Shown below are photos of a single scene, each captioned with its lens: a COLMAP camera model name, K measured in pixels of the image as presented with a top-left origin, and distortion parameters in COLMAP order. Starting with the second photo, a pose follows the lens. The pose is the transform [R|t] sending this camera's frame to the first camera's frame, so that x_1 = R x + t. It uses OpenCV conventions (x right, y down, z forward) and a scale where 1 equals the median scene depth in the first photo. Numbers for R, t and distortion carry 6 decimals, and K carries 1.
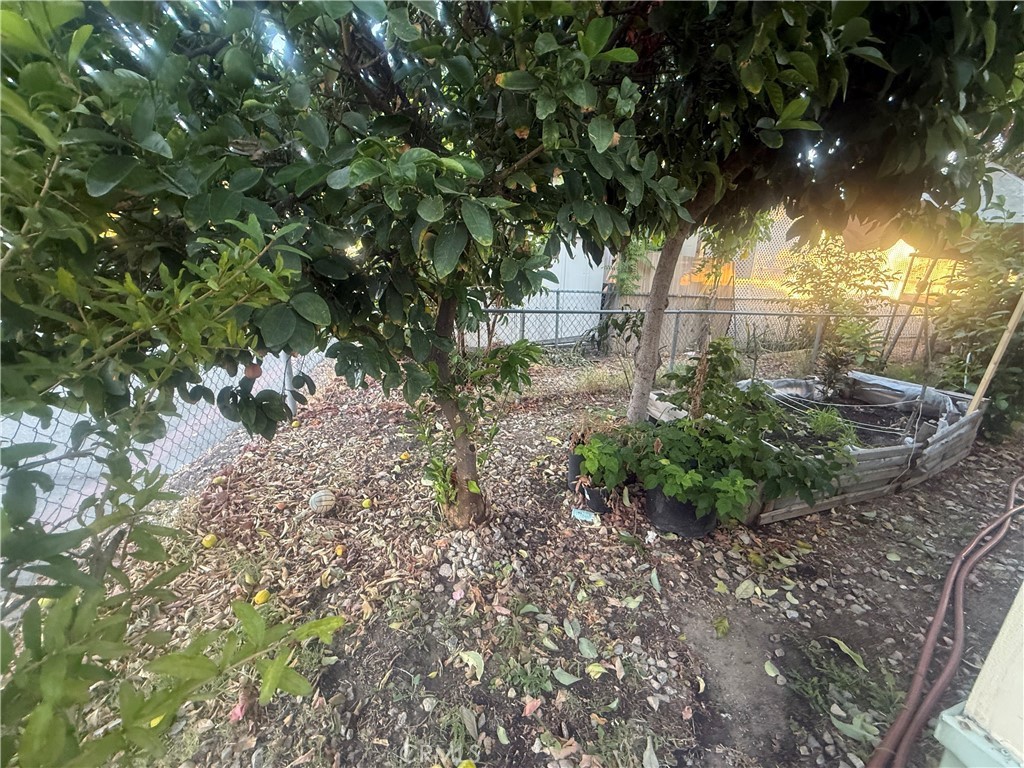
lens RADIAL K [[407.0, 0, 513.9], [0, 407.0, 383.7], [0, 0, 1]] dist [-0.002884, 0.000748]
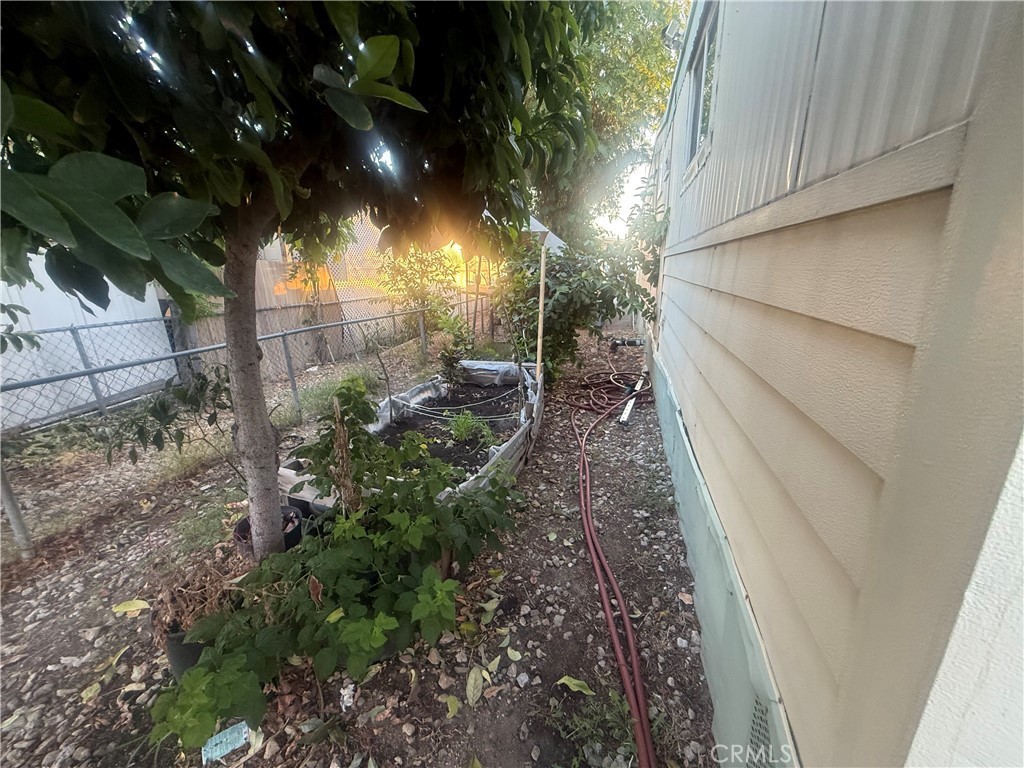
lens RADIAL K [[407.0, 0, 512.4], [0, 407.0, 384.7], [0, 0, 1]] dist [-0.002884, 0.000748]
pose [[0.626375, -0.266656, 0.732495, 0.099855], [0.258770, 0.957515, 0.127291, -0.096411], [-0.735317, 0.109816, 0.668767, 0.185253]]
